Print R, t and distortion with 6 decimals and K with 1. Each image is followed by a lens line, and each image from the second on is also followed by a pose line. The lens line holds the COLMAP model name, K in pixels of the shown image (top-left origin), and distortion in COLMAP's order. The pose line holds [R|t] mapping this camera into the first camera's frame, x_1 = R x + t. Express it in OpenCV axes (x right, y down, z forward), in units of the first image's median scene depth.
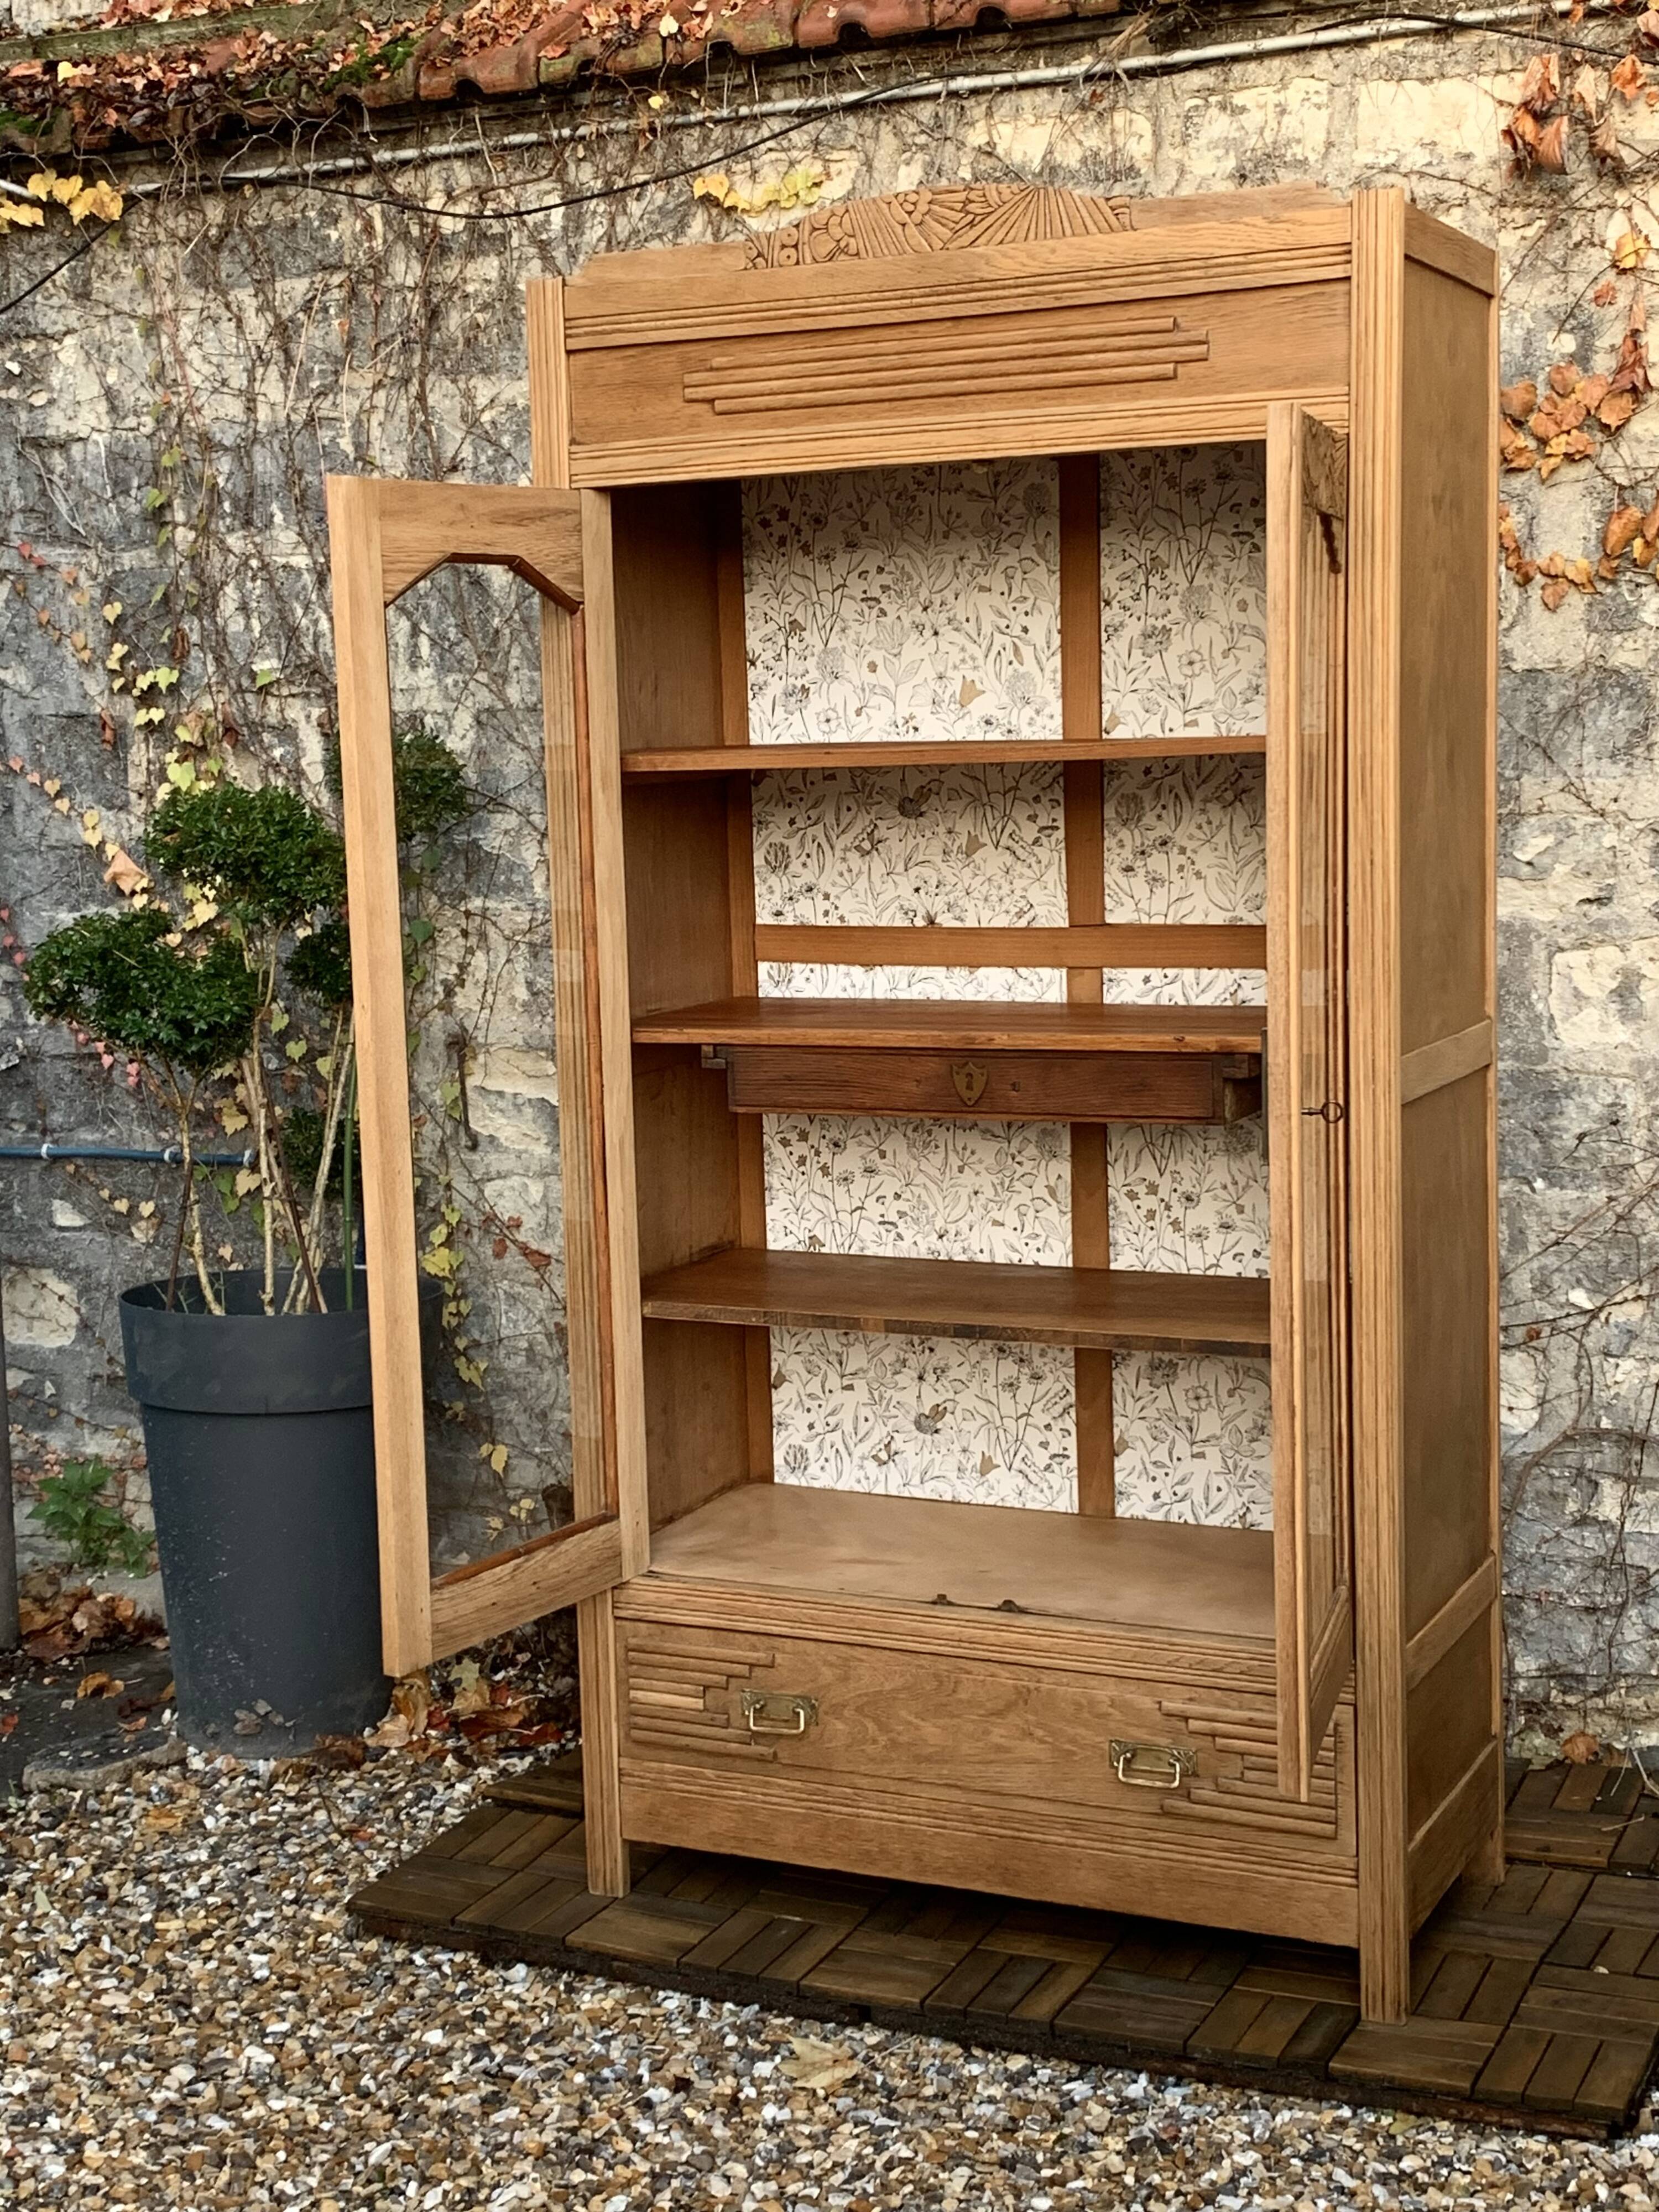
lens RADIAL K [[3057.5, 0, 826.8], [0, 3057.5, 1077.2], [0, 0, 1]] dist [0.191849, -0.616425]
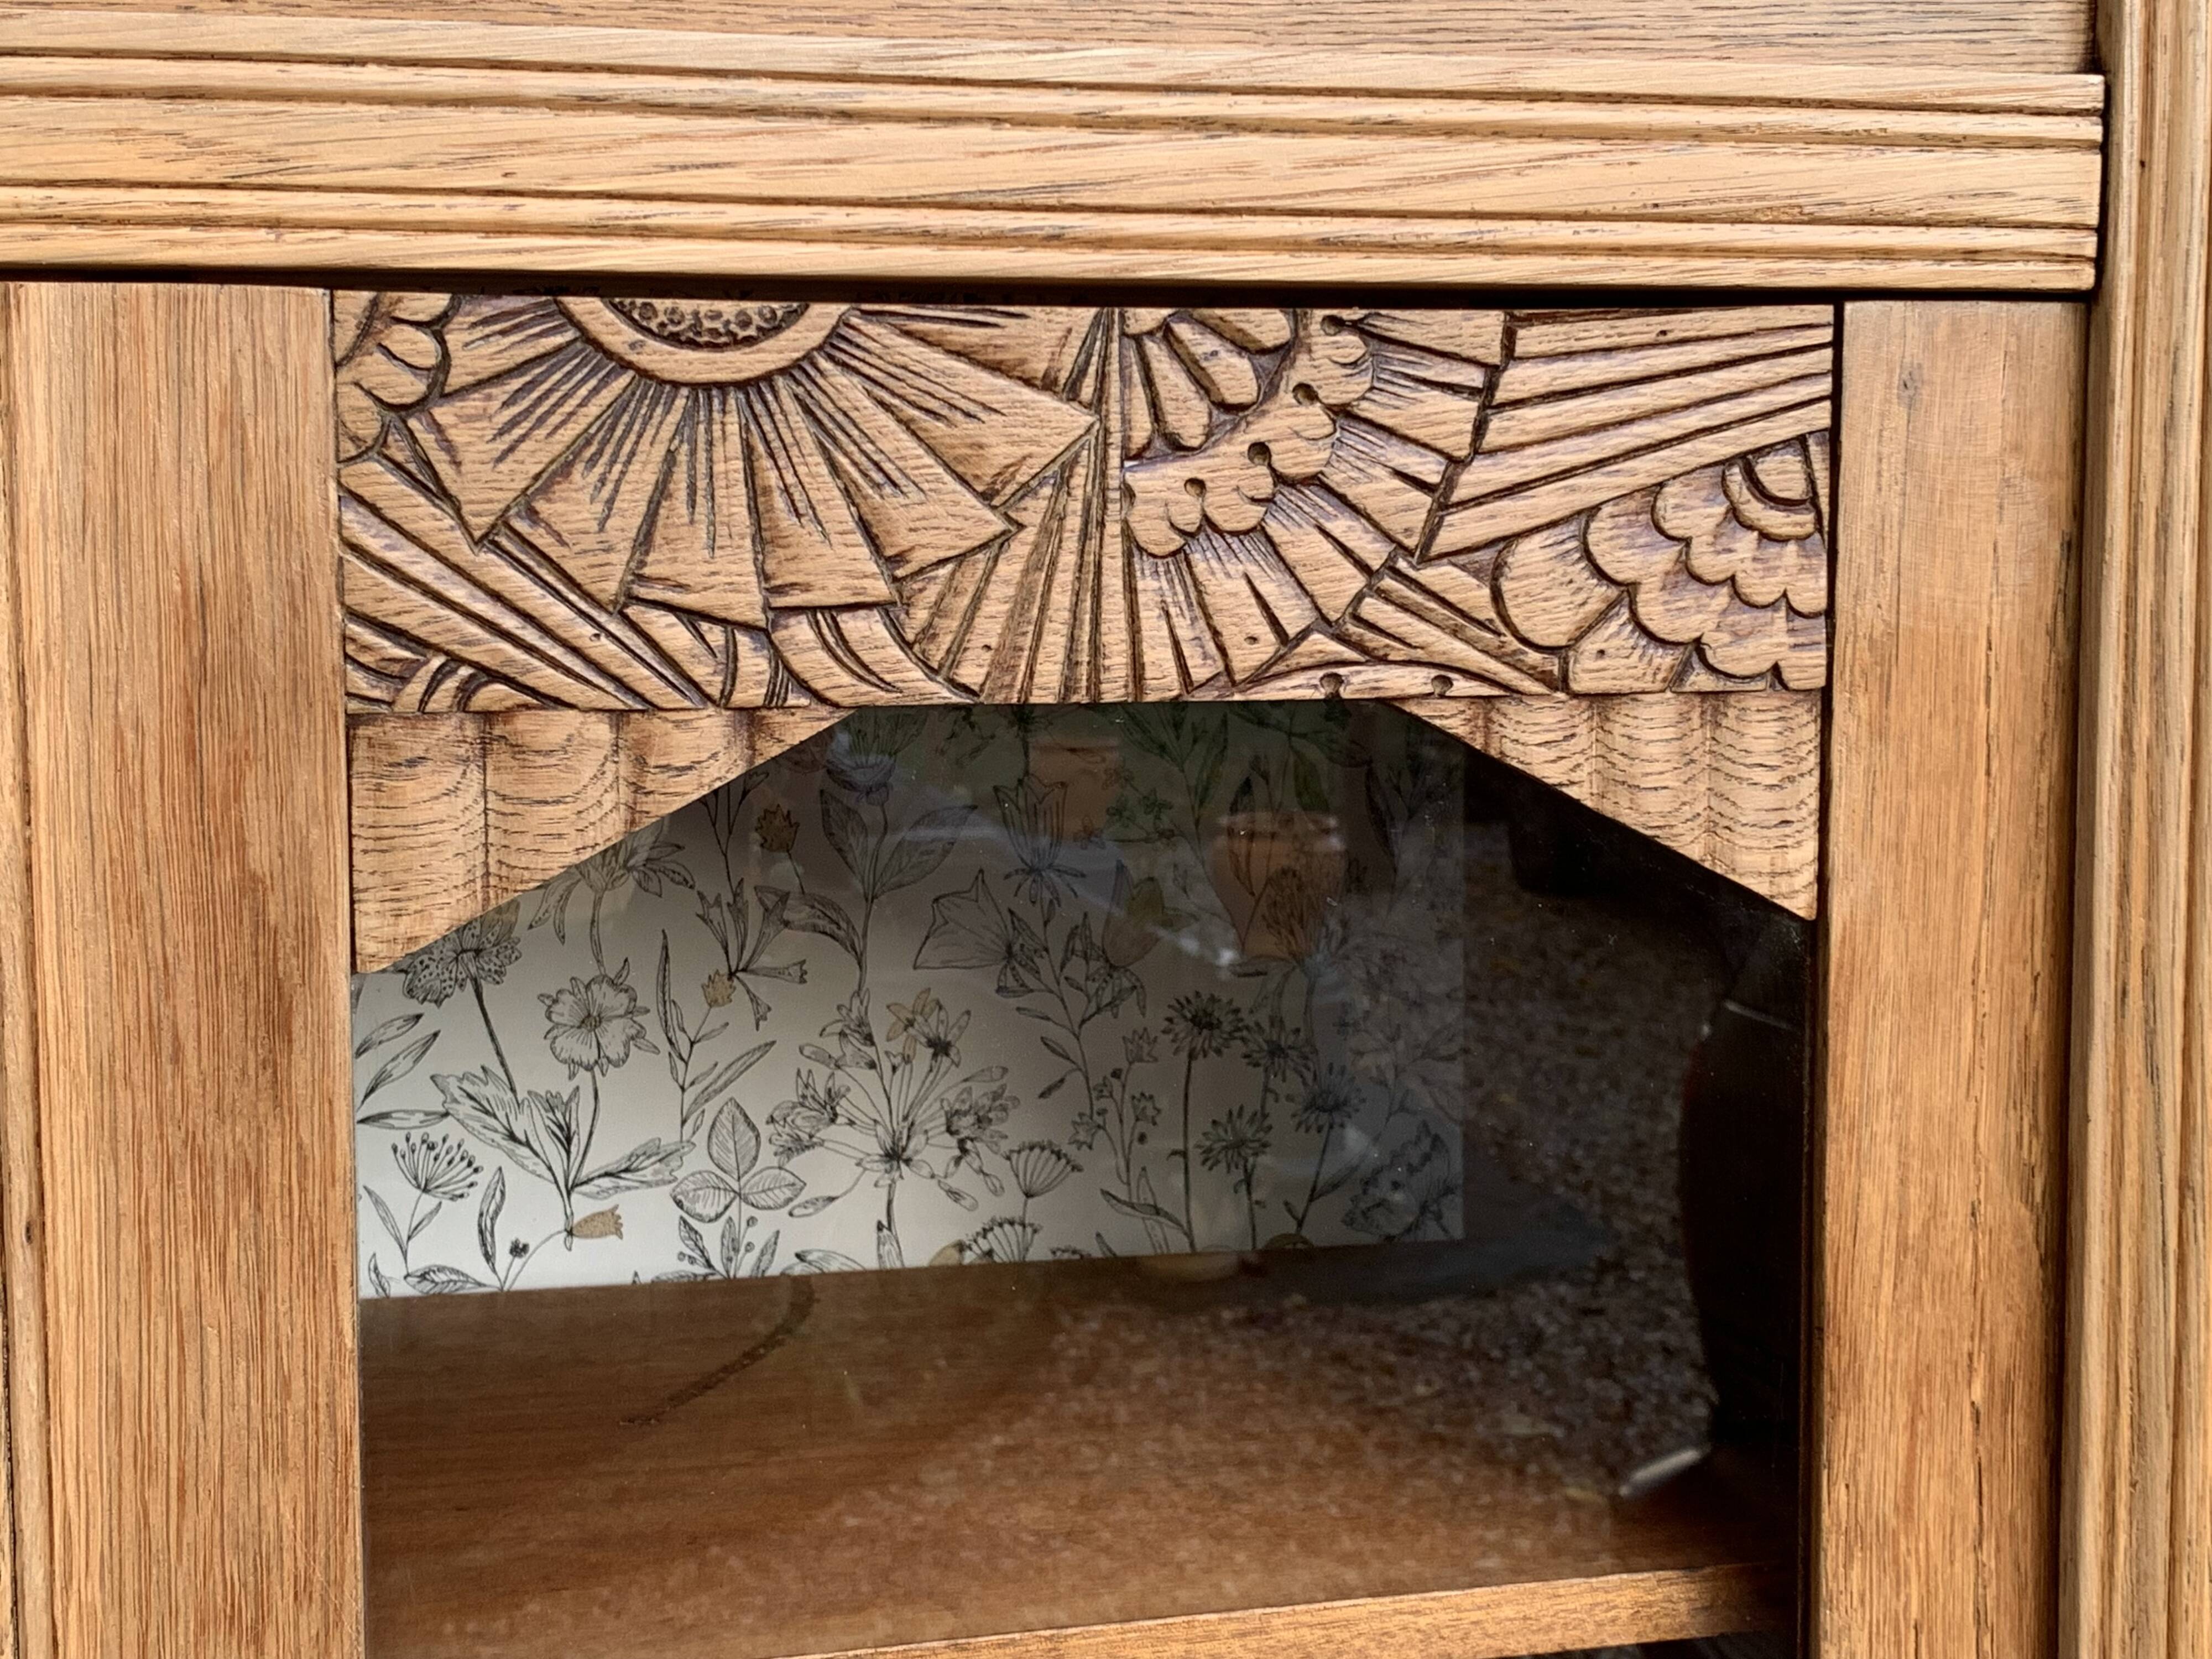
lens RADIAL K [[3018.7, 0, 1112.3], [0, 3018.7, 784.8], [0, 0, 1]] dist [0.190775, -0.613501]
pose [[0.796211, -0.027493, 0.604395, -0.013859], [0.056000, 0.998028, -0.028374, -0.138364], [-0.602422, 0.056438, 0.796180, 0.703138]]
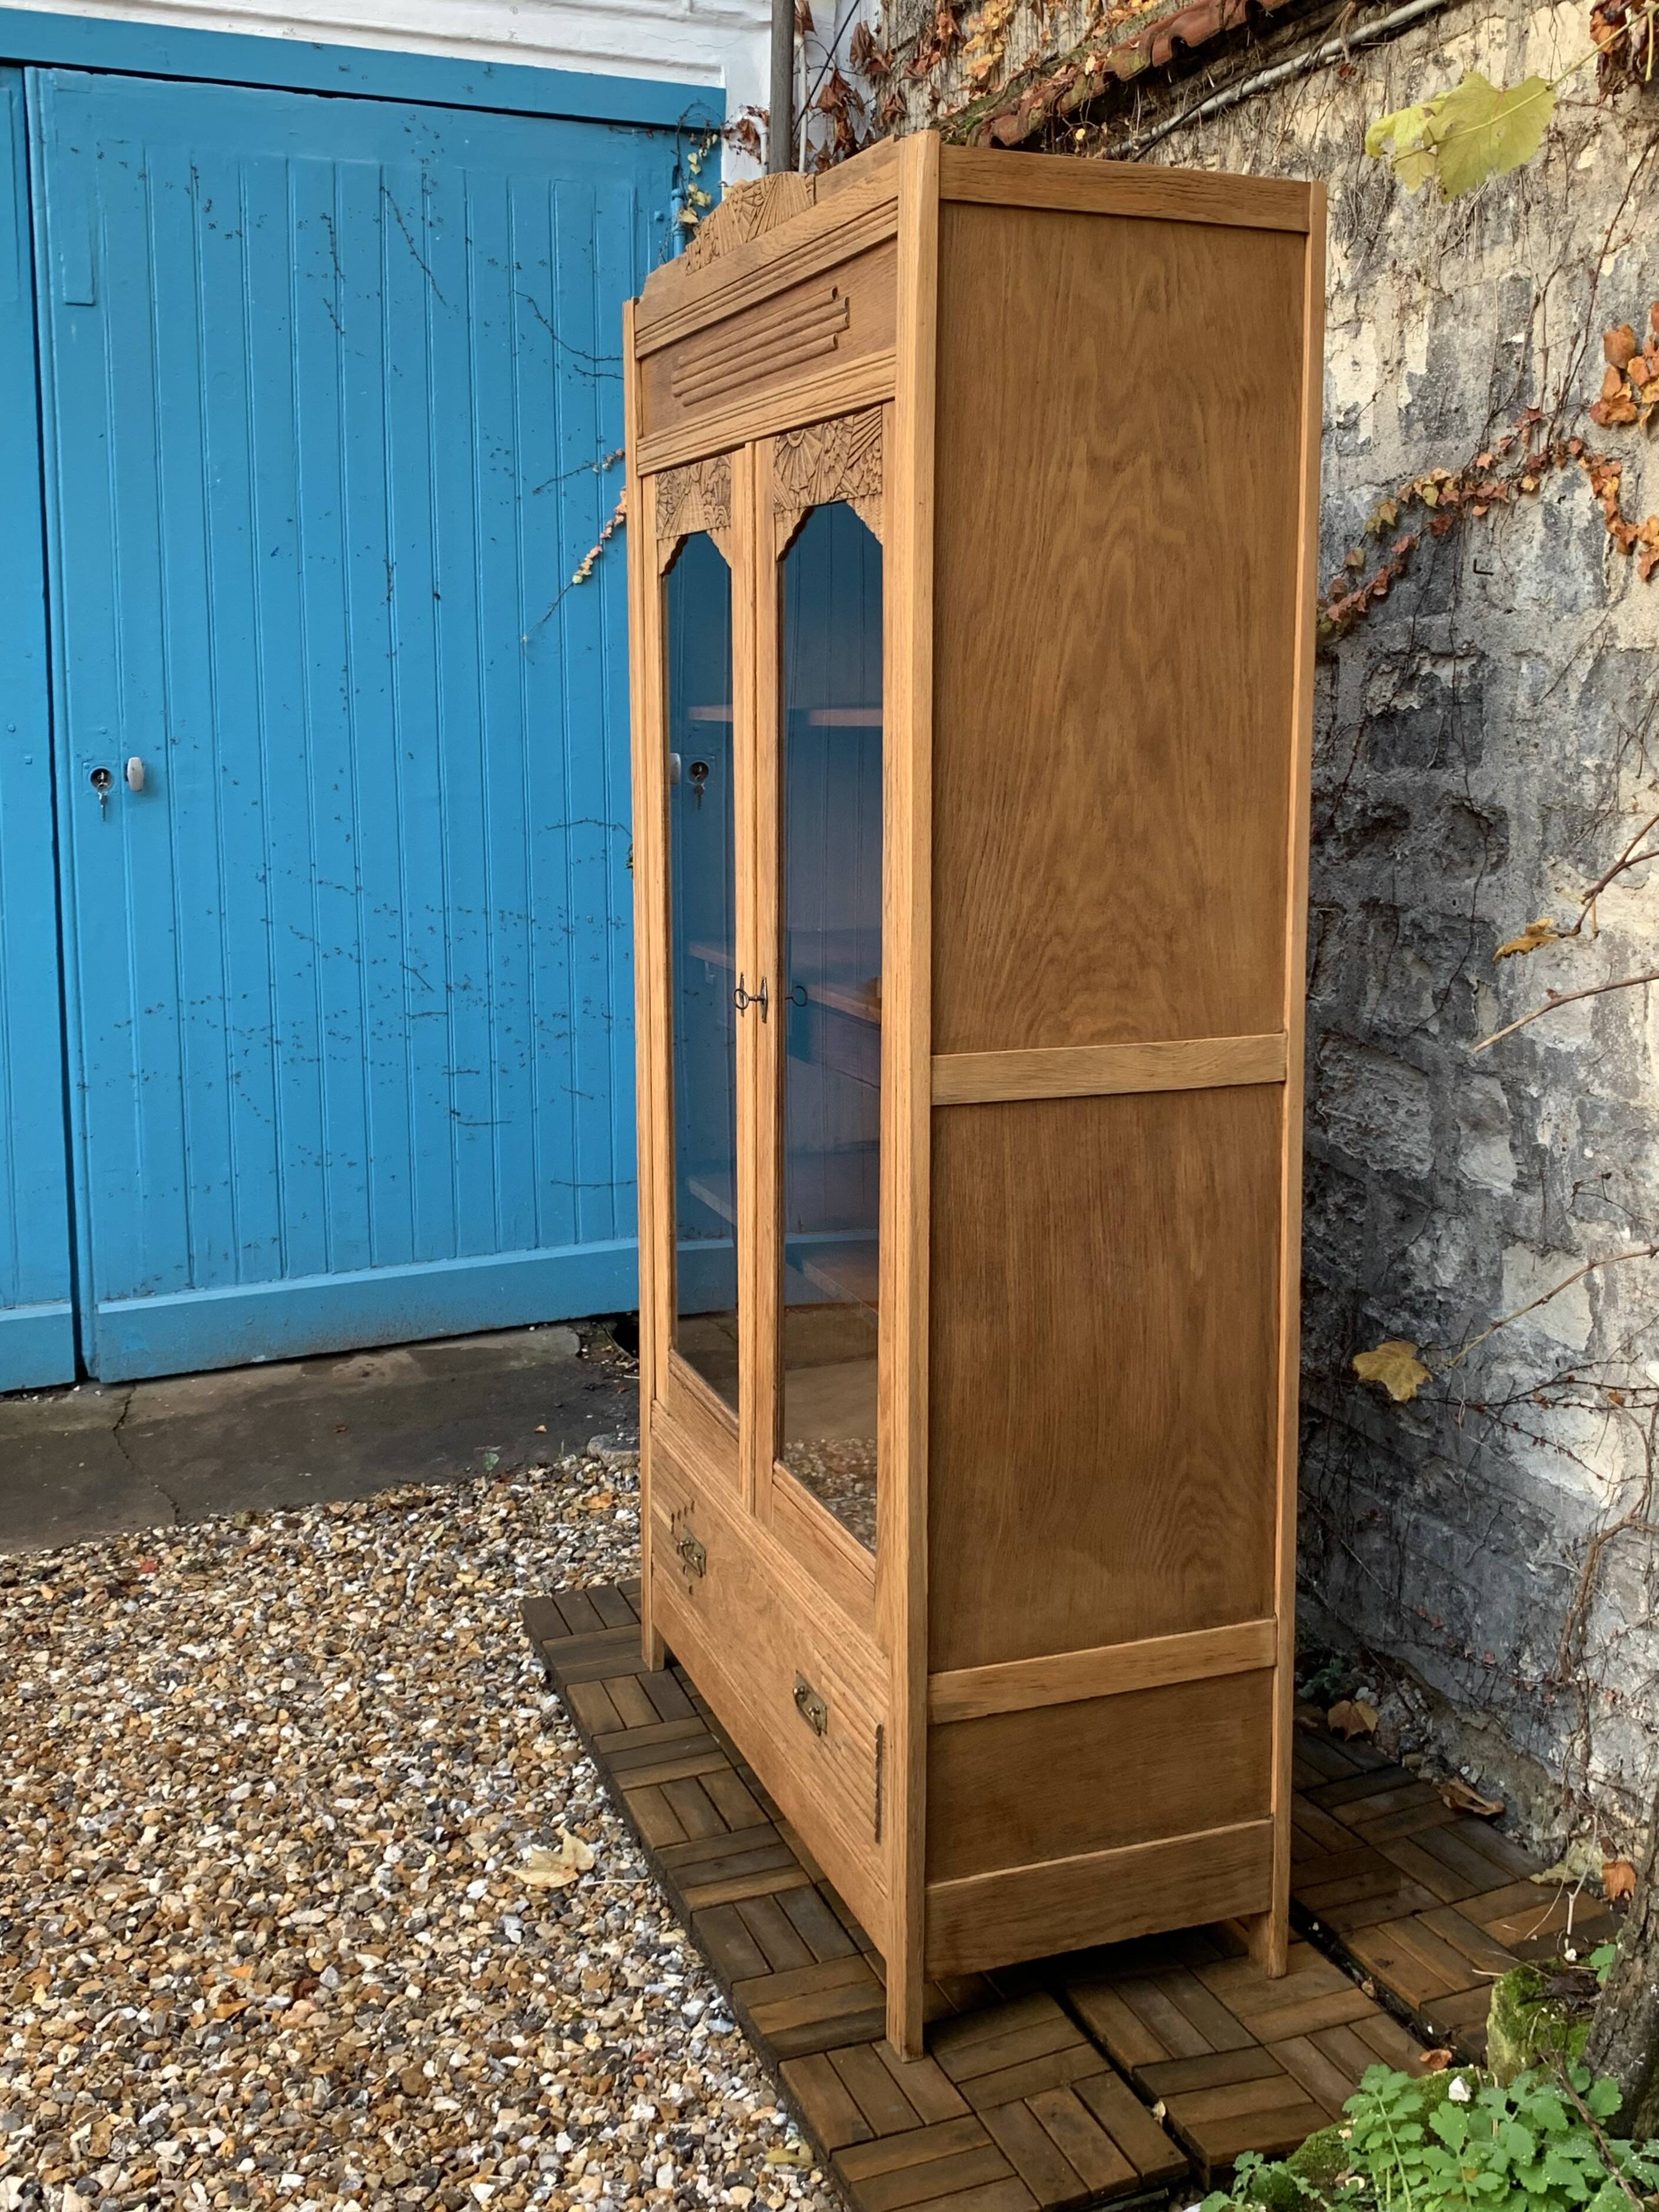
lens RADIAL K [[2215.5, 0, 859.8], [0, 2215.5, 898.3], [0, 0, 1]] dist [0.052835, -0.106390]
pose [[0.728538, 0.097966, -0.677964, 0.515883], [-0.104274, 0.994047, 0.031588, -0.060184], [0.677022, 0.047681, 0.734416, 0.399650]]
